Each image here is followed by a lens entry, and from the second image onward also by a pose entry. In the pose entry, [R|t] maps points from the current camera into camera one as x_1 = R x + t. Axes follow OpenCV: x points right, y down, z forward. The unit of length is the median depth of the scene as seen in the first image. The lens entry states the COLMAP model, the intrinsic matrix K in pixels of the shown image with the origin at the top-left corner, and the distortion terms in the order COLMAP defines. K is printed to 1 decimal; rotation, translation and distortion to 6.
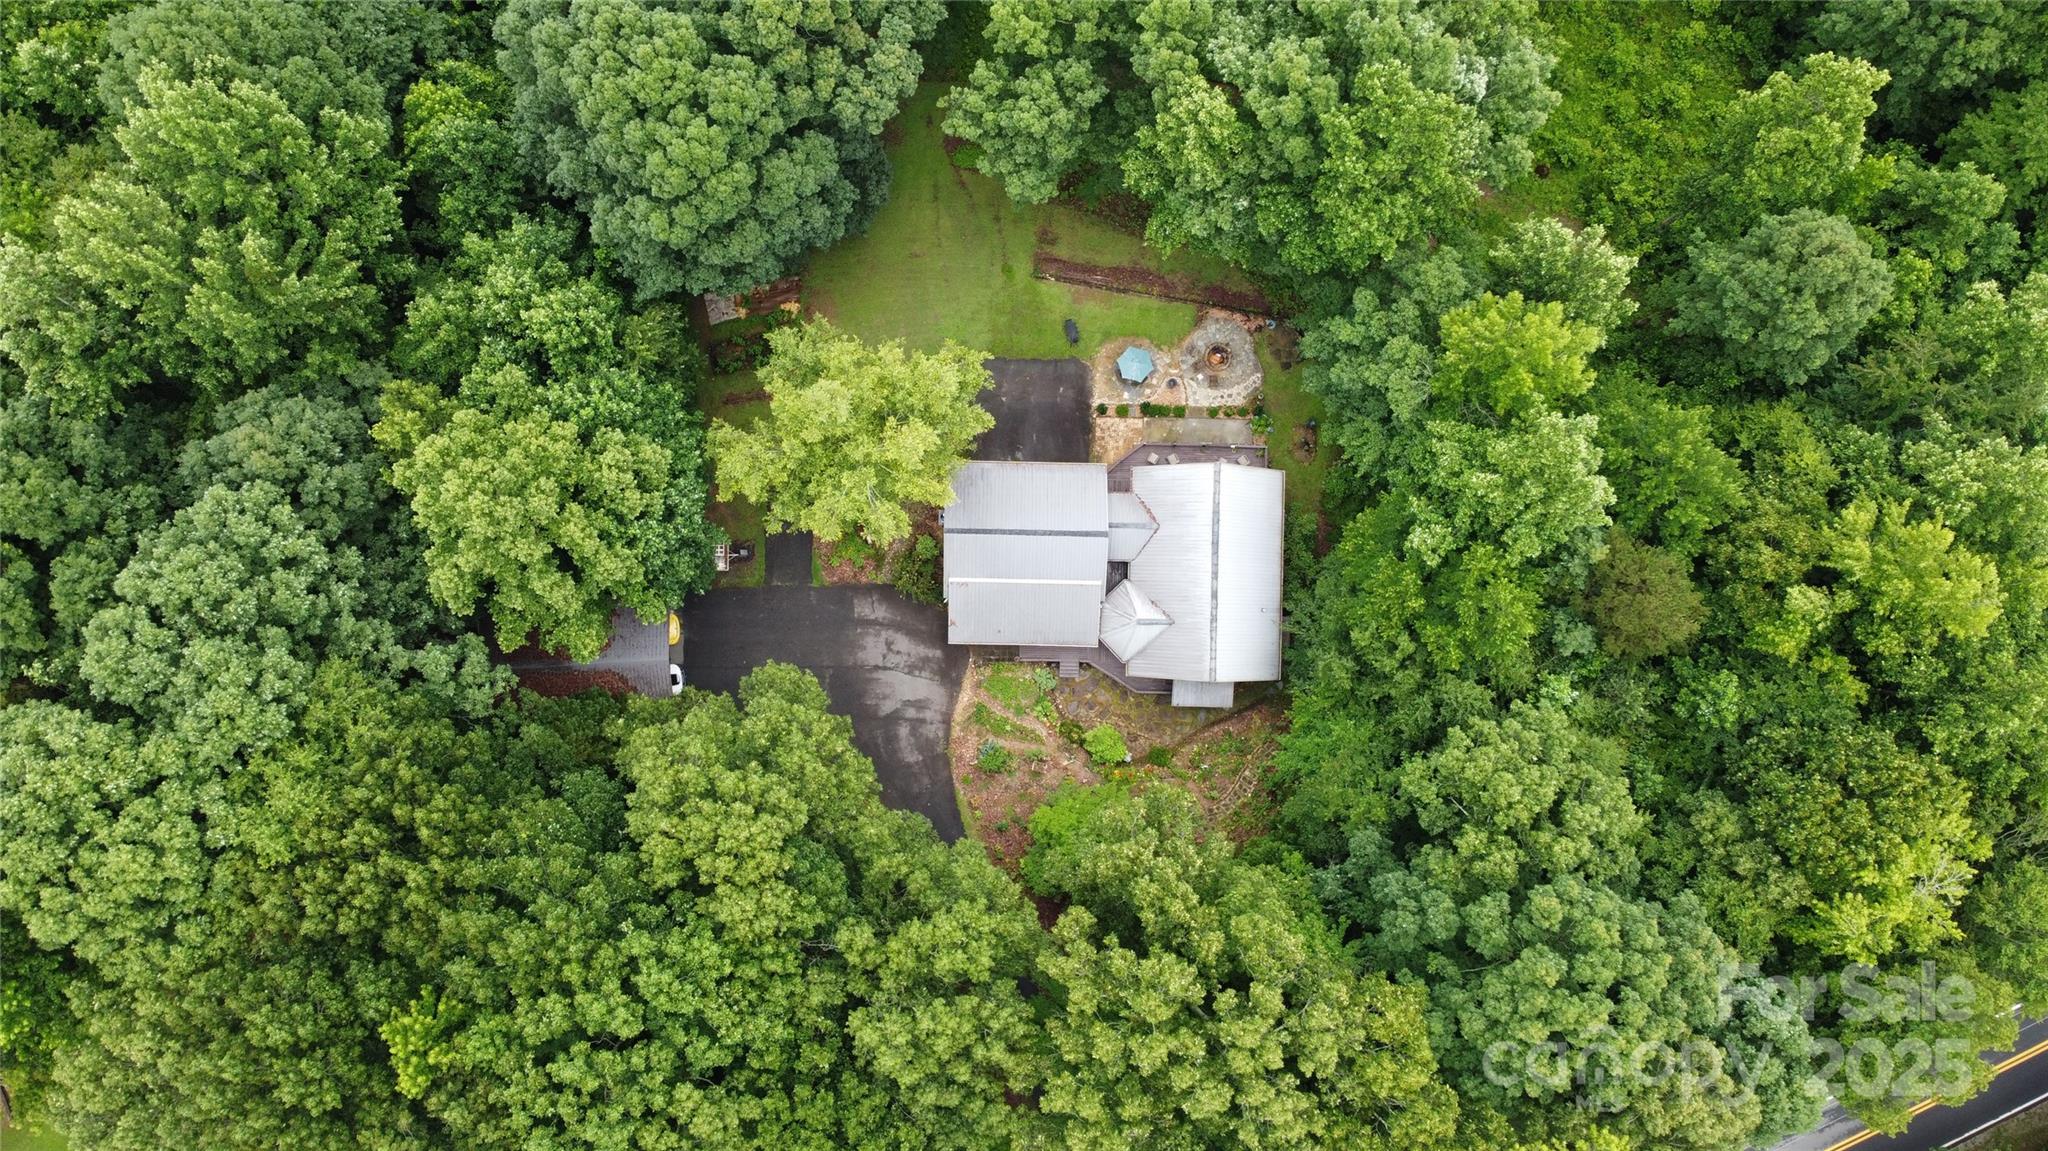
lens RADIAL K [[1488.9, 0, 1030.0], [0, 1488.9, 573.9], [0, 0, 1]] dist [-0.002855, -0.000724]
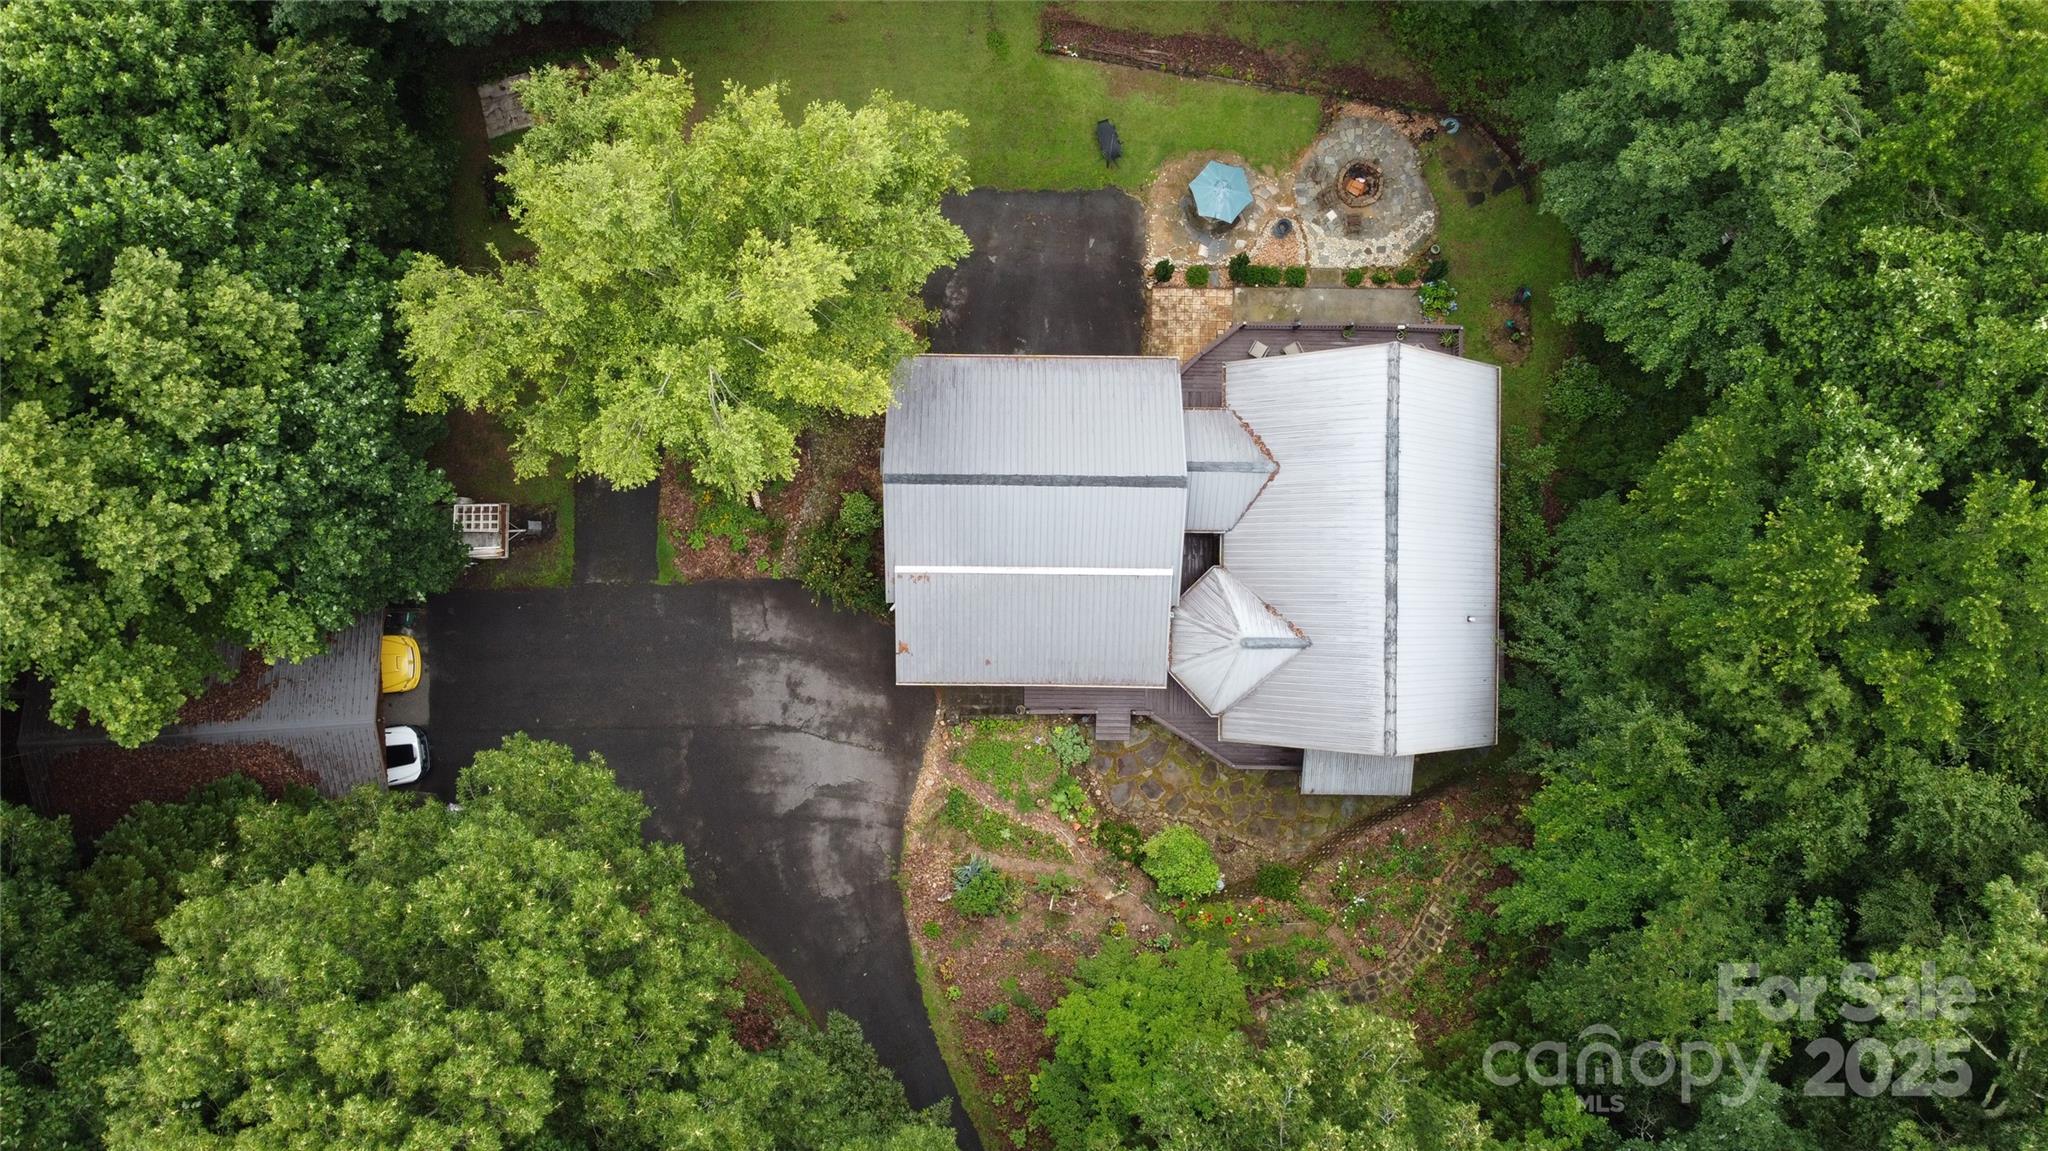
lens RADIAL K [[1488.9, 0, 1018.9], [0, 1488.9, 572.8], [0, 0, 1]] dist [-0.002855, -0.000724]
pose [[0.999916, -0.010467, -0.007642, -0.004572], [0.010450, 0.999943, -0.002325, 0.006934], [0.007665, 0.002245, 0.999968, 0.456105]]
